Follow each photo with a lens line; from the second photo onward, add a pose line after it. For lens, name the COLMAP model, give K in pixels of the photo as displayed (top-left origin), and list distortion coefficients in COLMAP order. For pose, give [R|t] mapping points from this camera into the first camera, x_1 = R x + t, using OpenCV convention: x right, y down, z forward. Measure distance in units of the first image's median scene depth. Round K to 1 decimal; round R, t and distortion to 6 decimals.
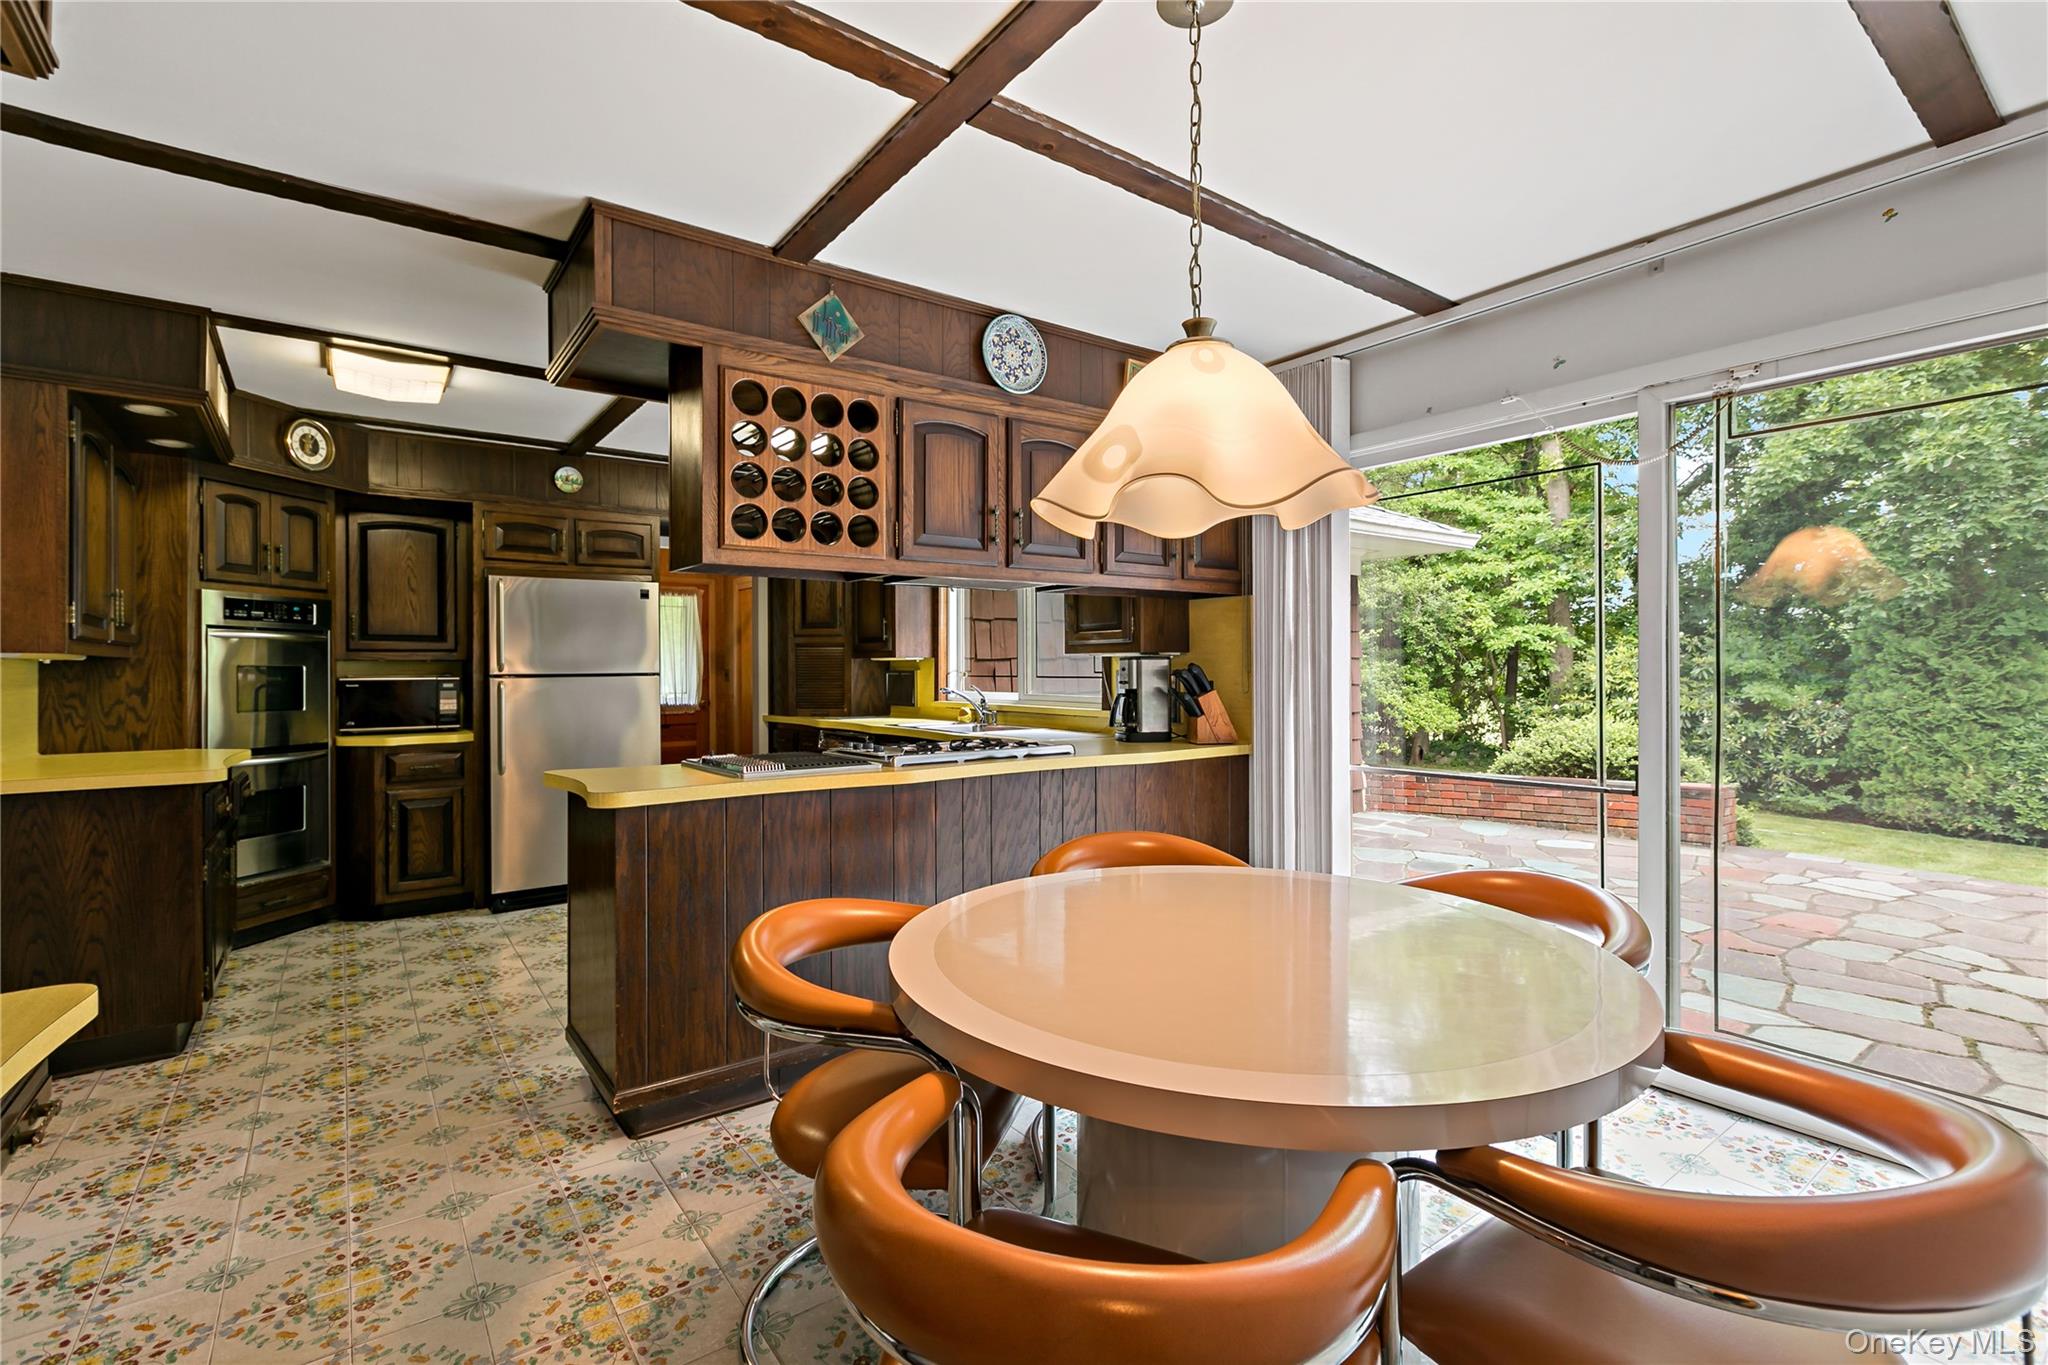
lens RADIAL K [[959.9, 0, 1024.6], [0, 959.9, 682.8], [0, 0, 1]] dist [-0.019864, 0.000525]
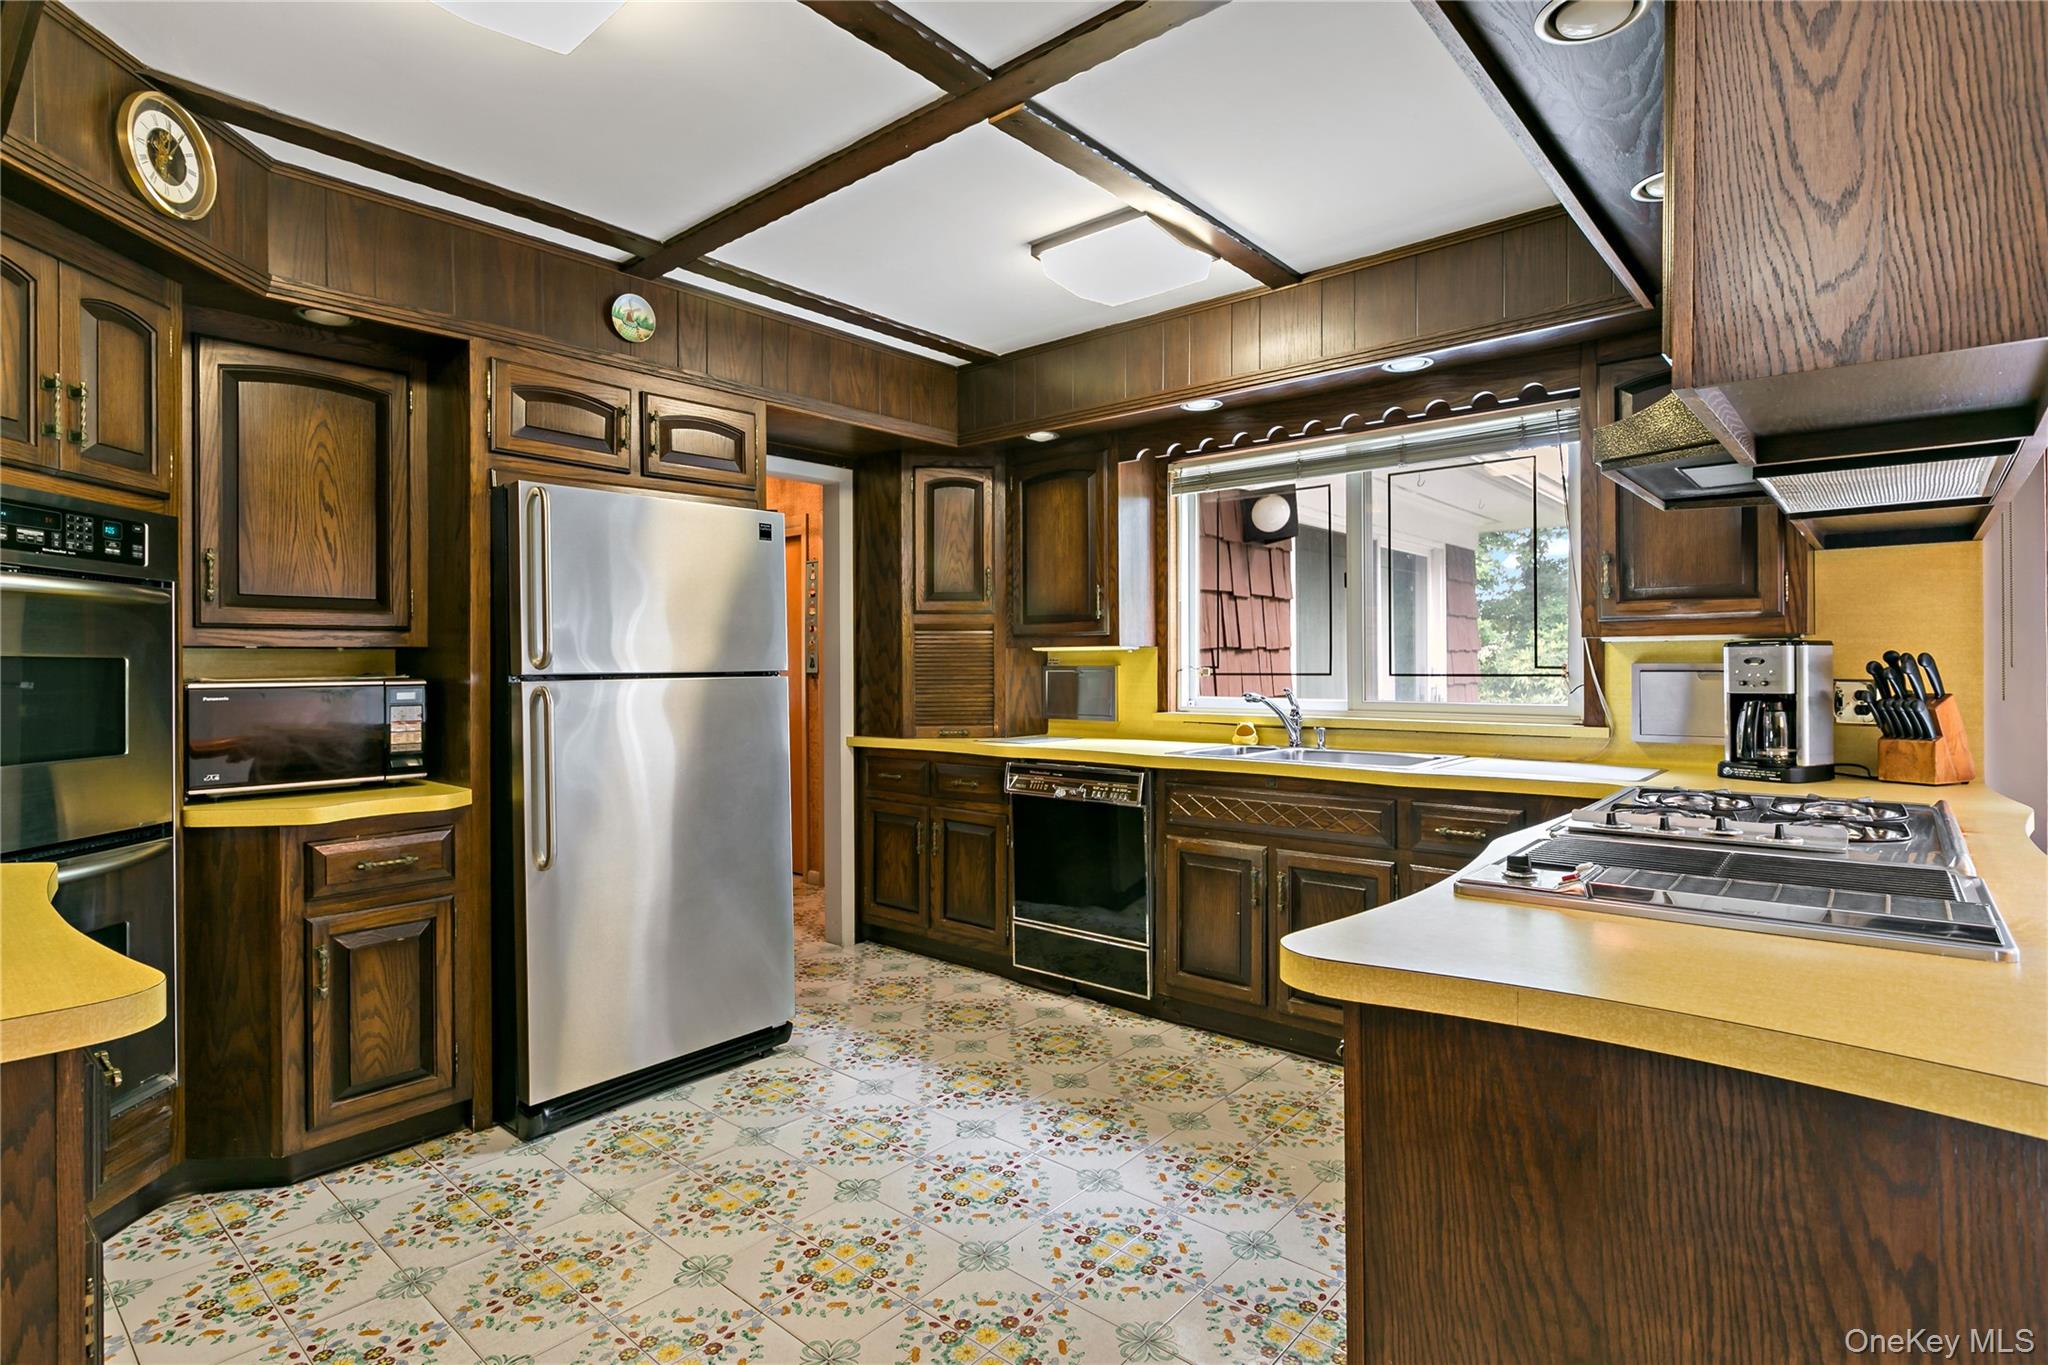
lens RADIAL K [[1060.1, 0, 1023.2], [0, 1060.1, 674.9], [0, 0, 1]] dist [-0.005859, -0.001285]
pose [[0.976837, -0.003241, 0.213960, -0.413995], [0.004340, 0.999980, -0.004670, -0.004679], [-0.213940, 0.005490, 0.976831, 0.383727]]
